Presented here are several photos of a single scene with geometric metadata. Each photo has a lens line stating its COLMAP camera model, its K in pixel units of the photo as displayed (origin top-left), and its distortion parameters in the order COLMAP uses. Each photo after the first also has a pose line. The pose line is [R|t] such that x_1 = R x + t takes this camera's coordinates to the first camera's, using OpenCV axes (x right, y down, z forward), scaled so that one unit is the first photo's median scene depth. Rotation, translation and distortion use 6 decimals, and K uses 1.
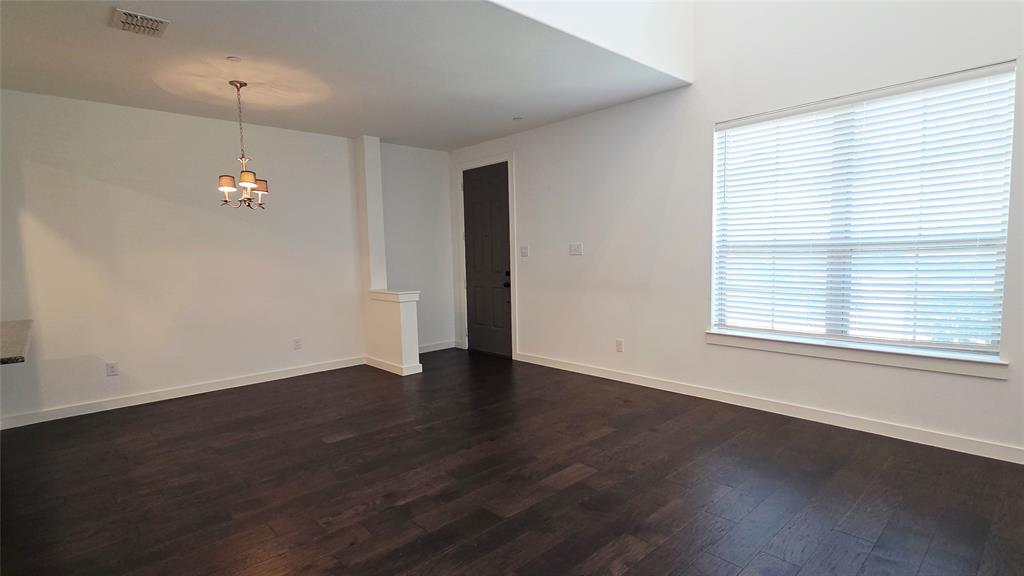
lens RADIAL K [[501.2, 0, 504.4], [0, 501.2, 294.9], [0, 0, 1]] dist [0.002501, 0.000232]
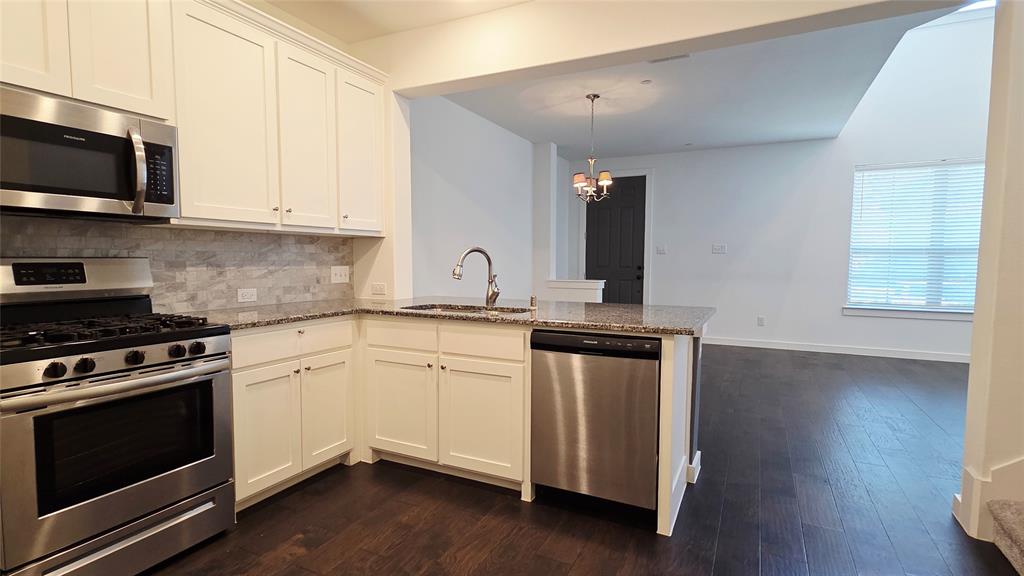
lens RADIAL K [[501.2, 0, 504.4], [0, 501.2, 294.9], [0, 0, 1]] dist [0.002501, 0.000232]
pose [[0.933521, 0.001224, 0.358521, -1.105607], [0.005419, 0.999832, -0.017521, 0.062658], [-0.358482, 0.018299, 0.933357, -0.016474]]
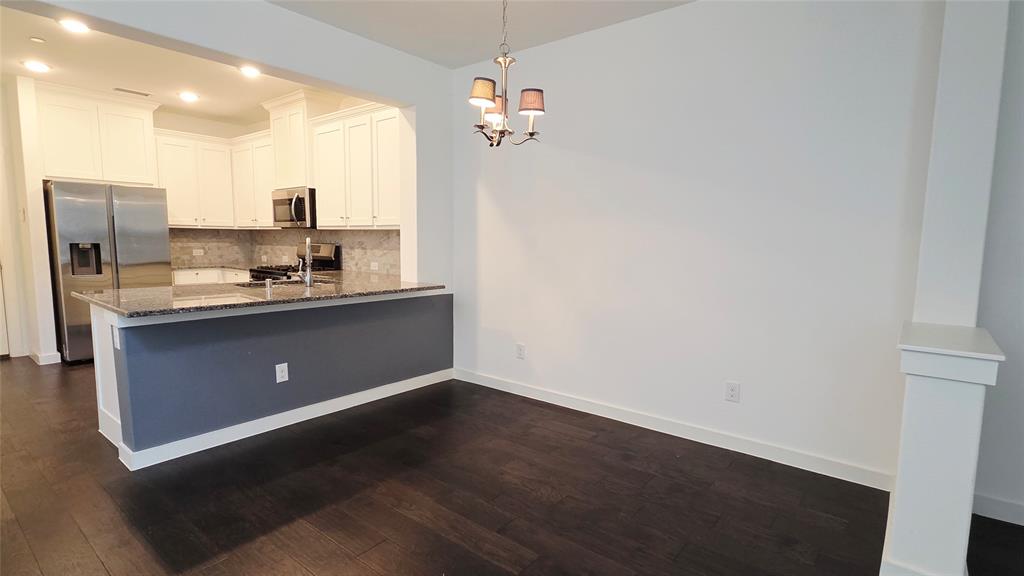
lens RADIAL K [[501.2, 0, 504.4], [0, 501.2, 294.9], [0, 0, 1]] dist [0.002501, 0.000232]
pose [[0.150231, 0.137440, -0.979051, 0.098370], [-0.102730, 0.987099, 0.122806, -0.068438], [0.983299, 0.082129, 0.162412, 0.906863]]
